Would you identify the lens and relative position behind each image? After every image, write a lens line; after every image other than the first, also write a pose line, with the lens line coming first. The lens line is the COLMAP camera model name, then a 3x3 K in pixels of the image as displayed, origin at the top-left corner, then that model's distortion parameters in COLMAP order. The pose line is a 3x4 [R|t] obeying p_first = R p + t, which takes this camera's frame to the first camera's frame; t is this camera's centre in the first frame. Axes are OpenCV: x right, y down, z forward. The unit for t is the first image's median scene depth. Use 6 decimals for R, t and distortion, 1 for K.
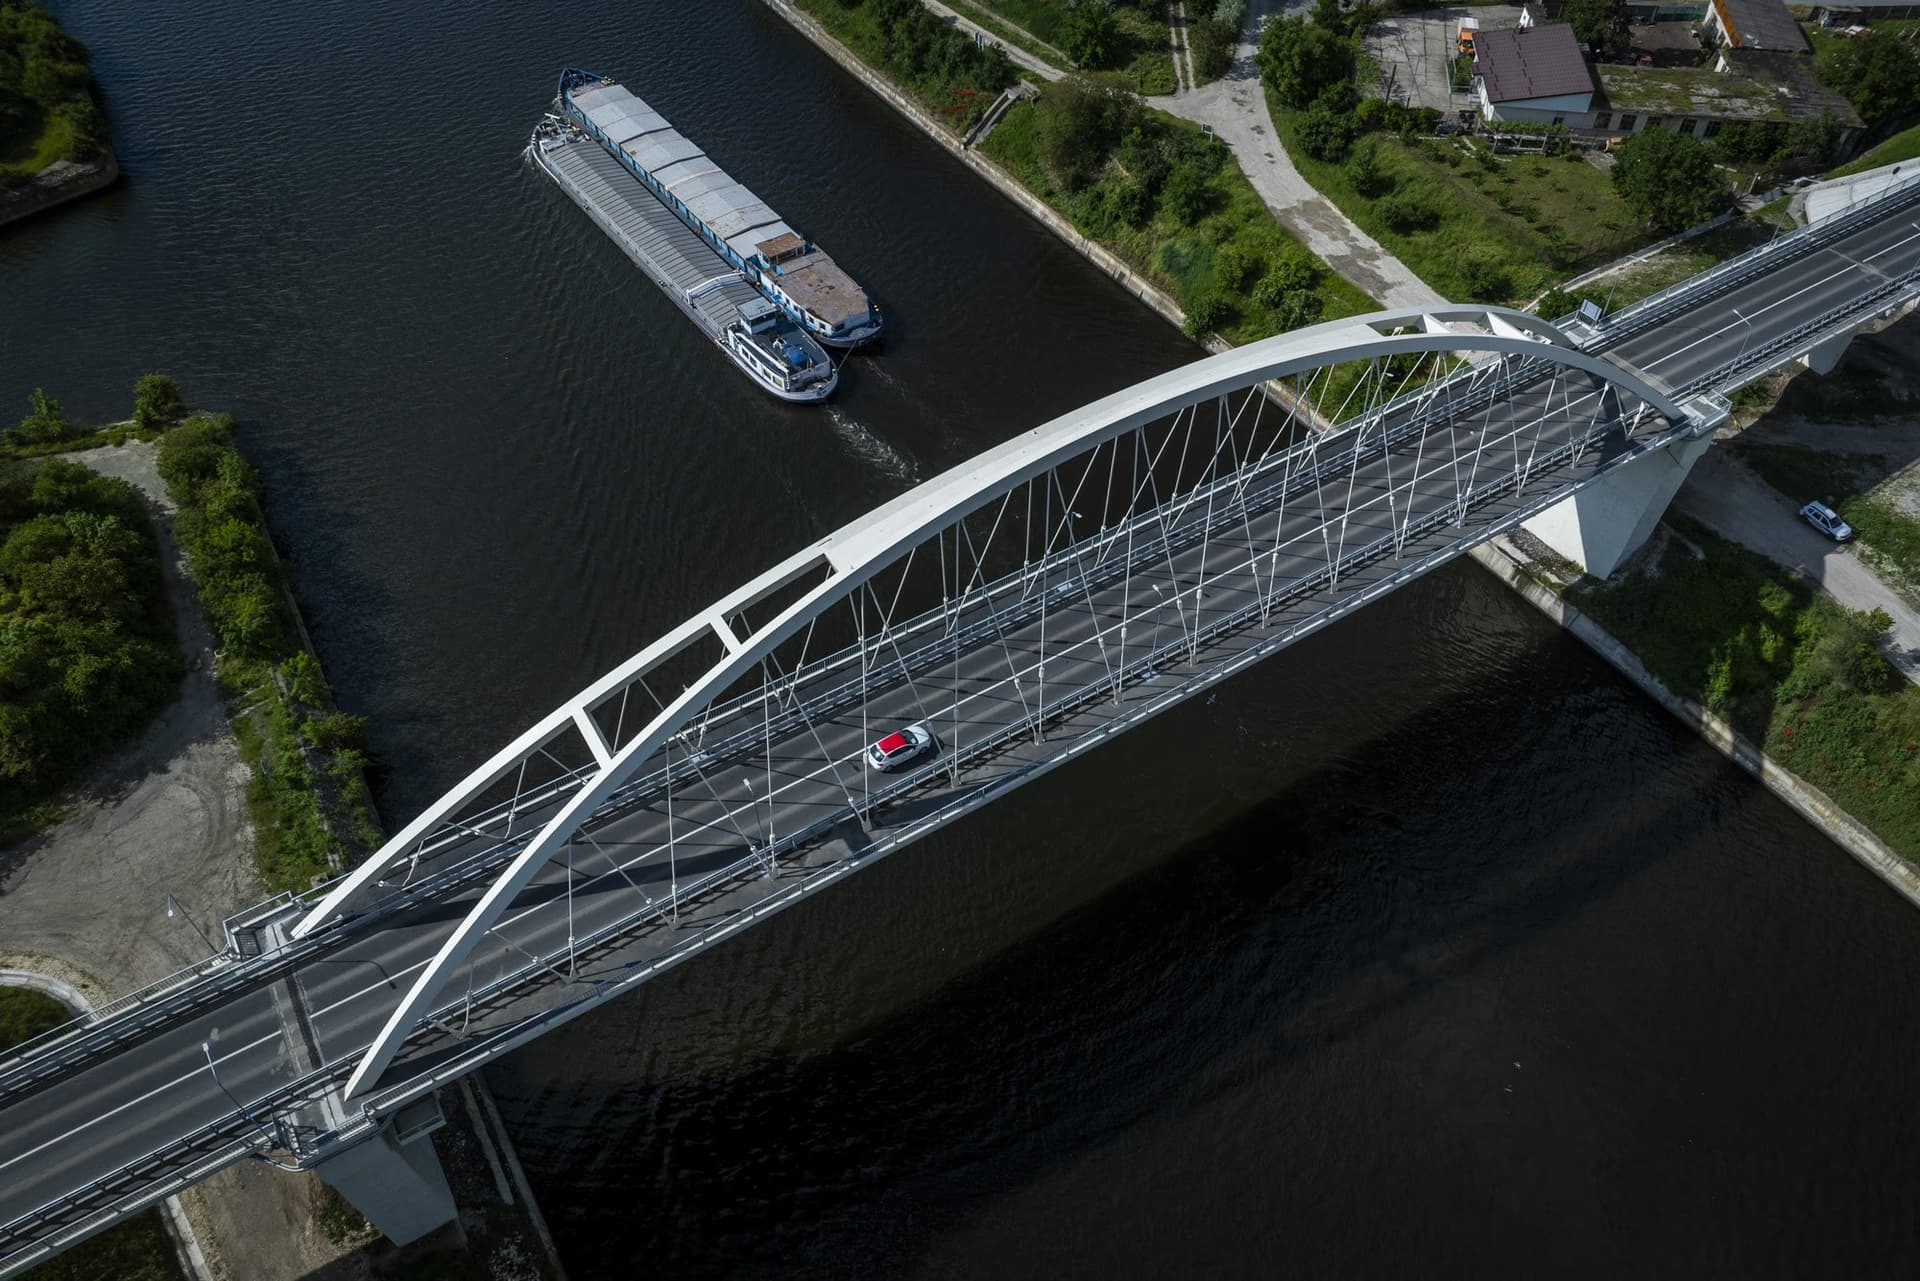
lens RADIAL K [[1351.8, 0, 960.0], [0, 1351.8, 640.5], [0, 0, 1]] dist [-0.042688, 0.004925]
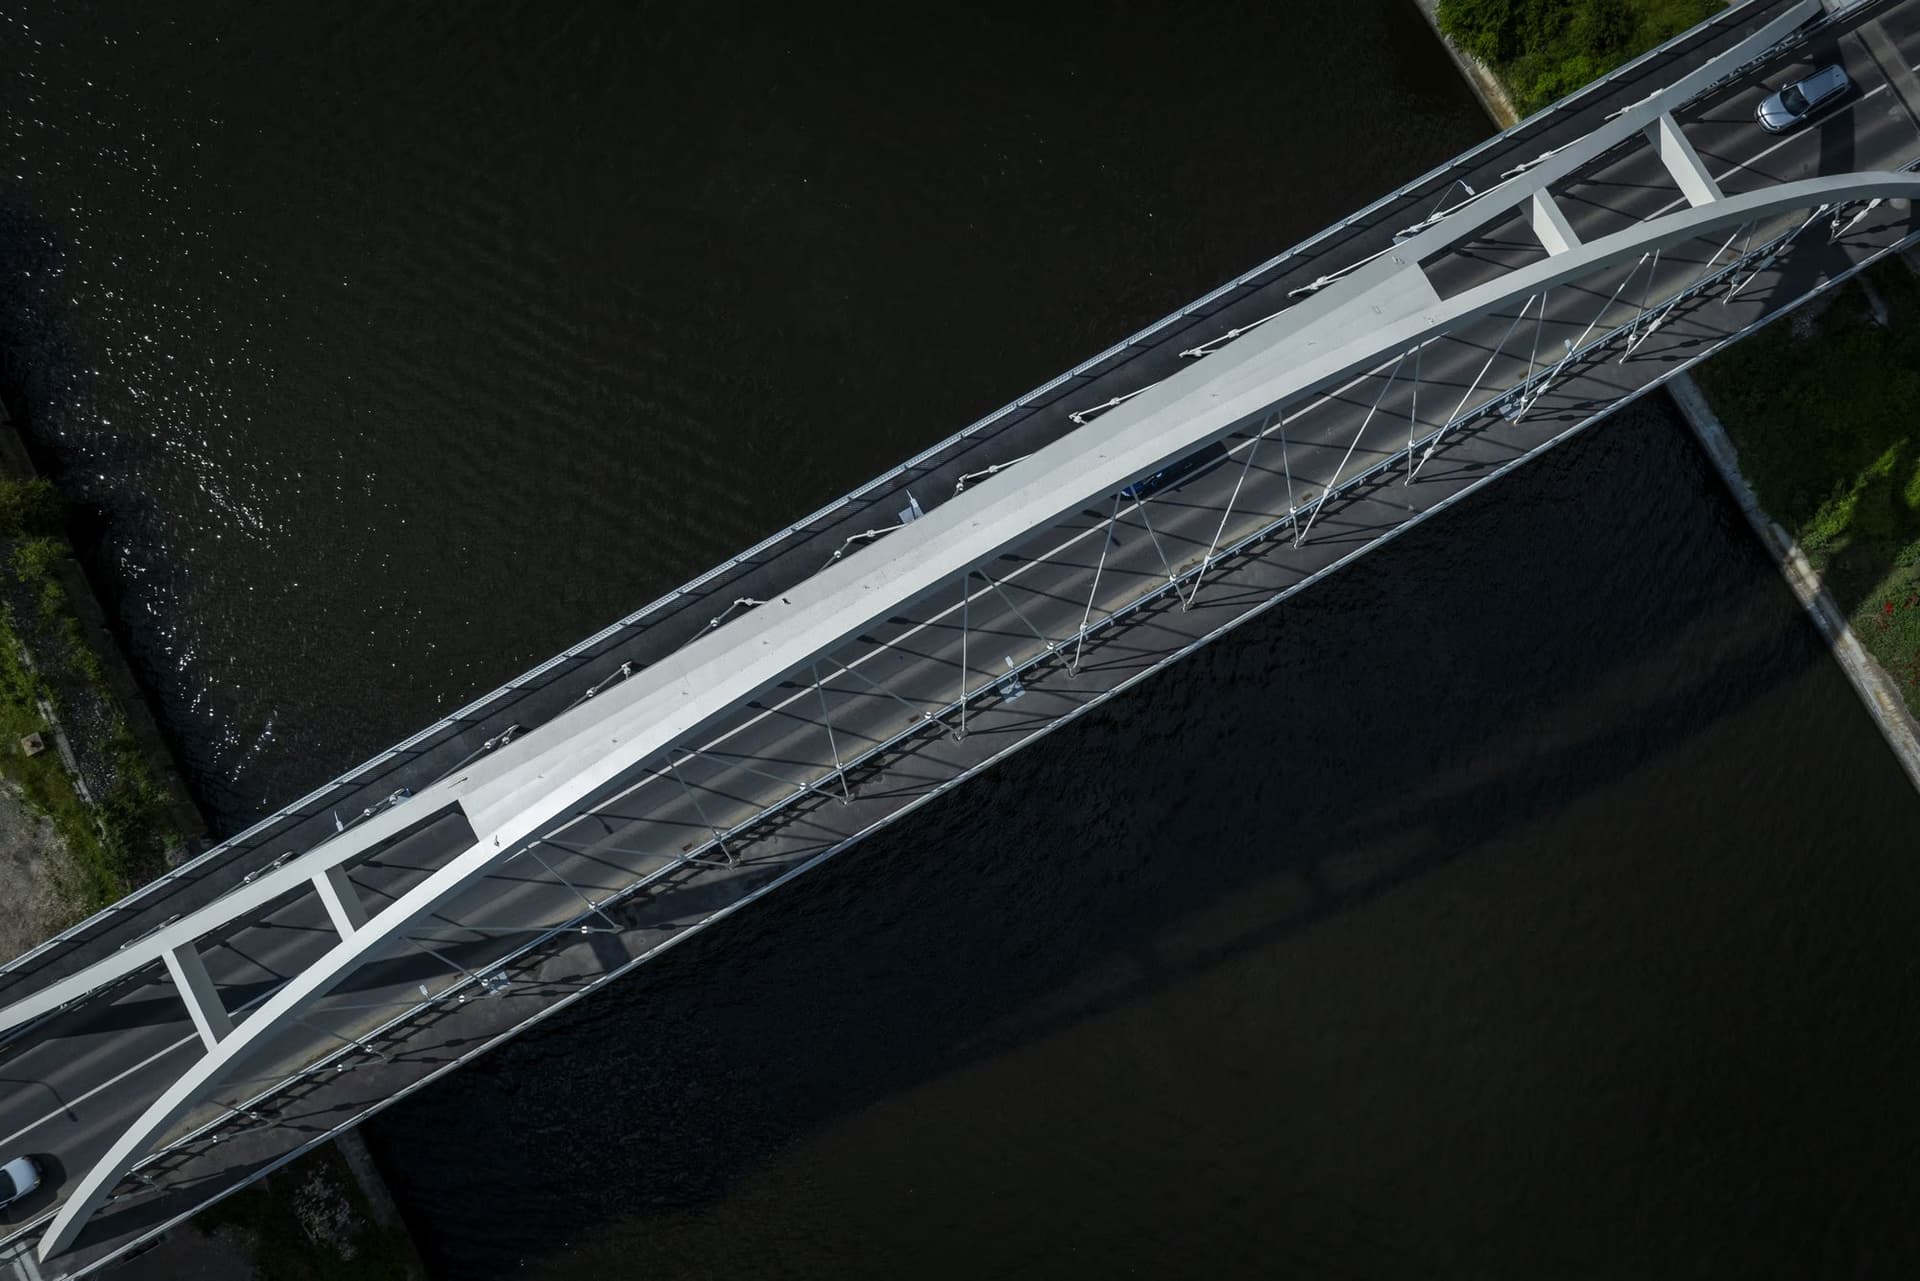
lens RADIAL K [[1329.3, 0, 945.2], [0, 1329.3, 621.1], [0, 0, 1]] dist [-0.030624, 0.006166]
pose [[0.999040, 0.040309, -0.017156, 0.081834], [-0.022317, 0.805281, 0.592473, -0.299232], [0.037697, -0.591521, 0.805408, 0.315198]]
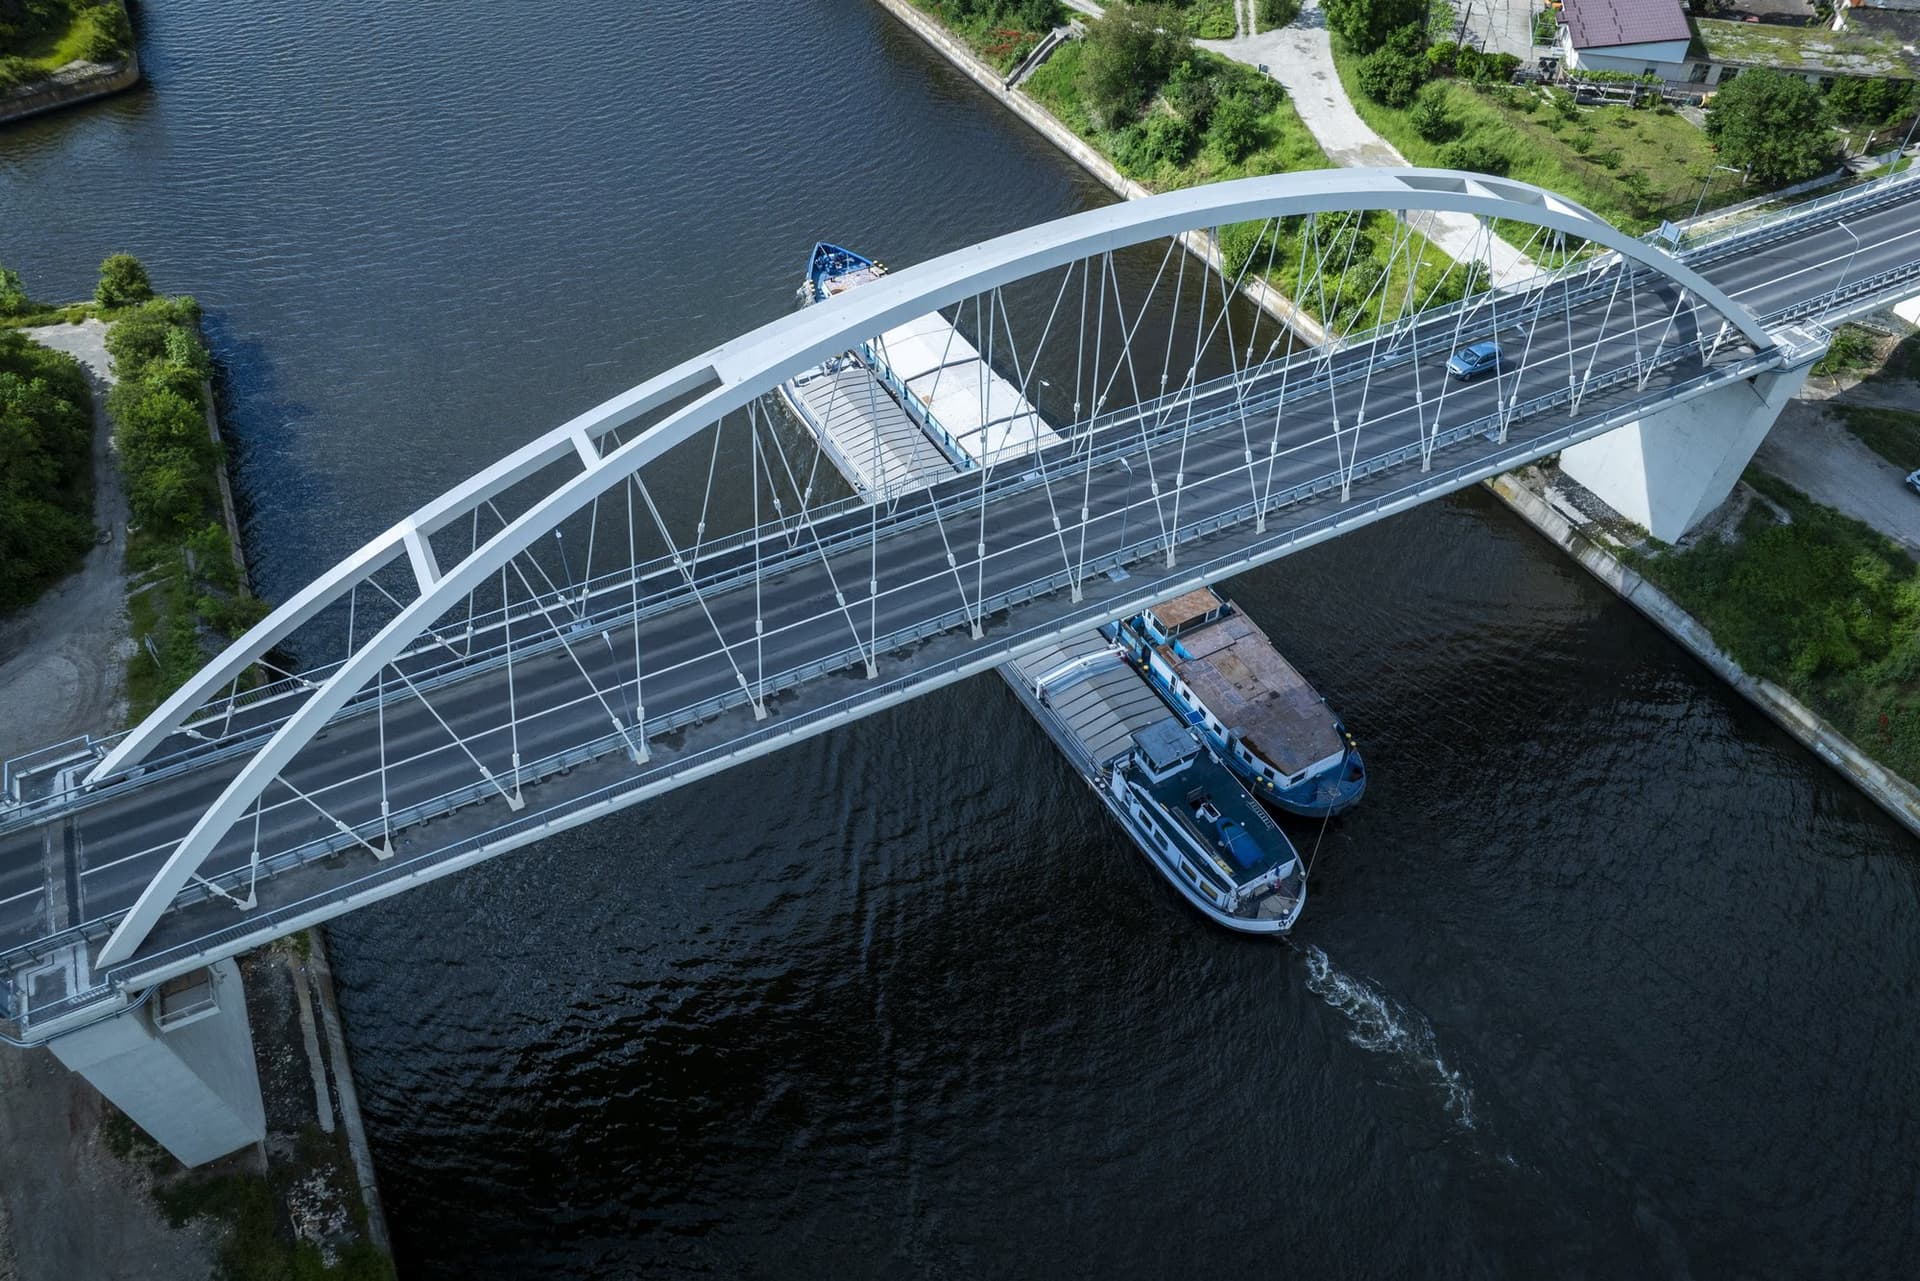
lens RADIAL K [[1356.0, 0, 960.0], [0, 1356.0, 640.5], [0, 0, 1]] dist [-0.068222, 0.041824]
pose [[0.996545, 0.064450, -0.052377, 0.062938], [-0.066125, 0.997332, -0.030915, 0.070567], [0.050245, 0.034272, 0.998149, 0.102351]]
